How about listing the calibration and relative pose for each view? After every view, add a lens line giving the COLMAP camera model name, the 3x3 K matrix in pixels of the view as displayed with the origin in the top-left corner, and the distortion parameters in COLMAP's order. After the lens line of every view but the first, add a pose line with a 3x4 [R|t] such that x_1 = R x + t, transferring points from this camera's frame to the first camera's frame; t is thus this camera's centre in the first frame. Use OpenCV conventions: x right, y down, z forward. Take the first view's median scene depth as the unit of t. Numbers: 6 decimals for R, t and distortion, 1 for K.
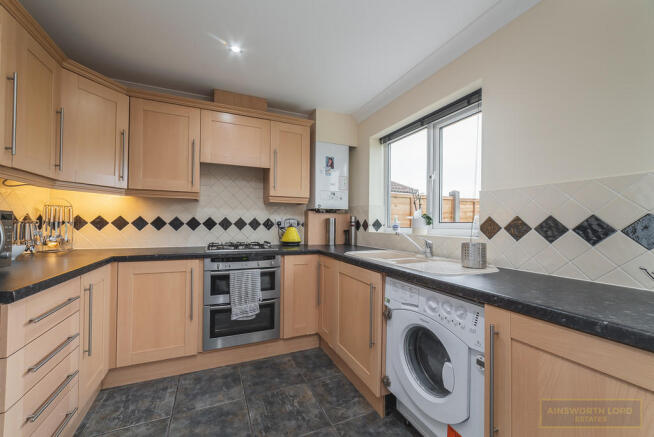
lens RADIAL K [[259.7, 0, 321.2], [0, 259.7, 222.7], [0, 0, 1]] dist [-0.024135, 0.012159]
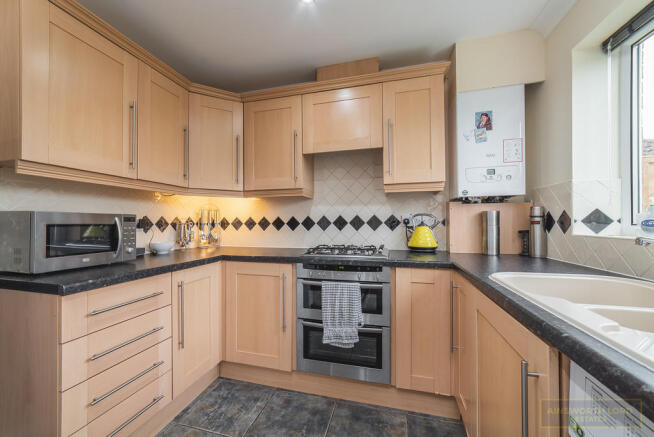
lens RADIAL K [[259.7, 0, 321.2], [0, 259.7, 222.7], [0, 0, 1]] dist [-0.024135, 0.012159]
pose [[0.772317, -0.016309, -0.635028, 0.145537], [0.016114, 0.999852, -0.006081, 0.008846], [0.635033, -0.005536, 0.772465, 0.345965]]
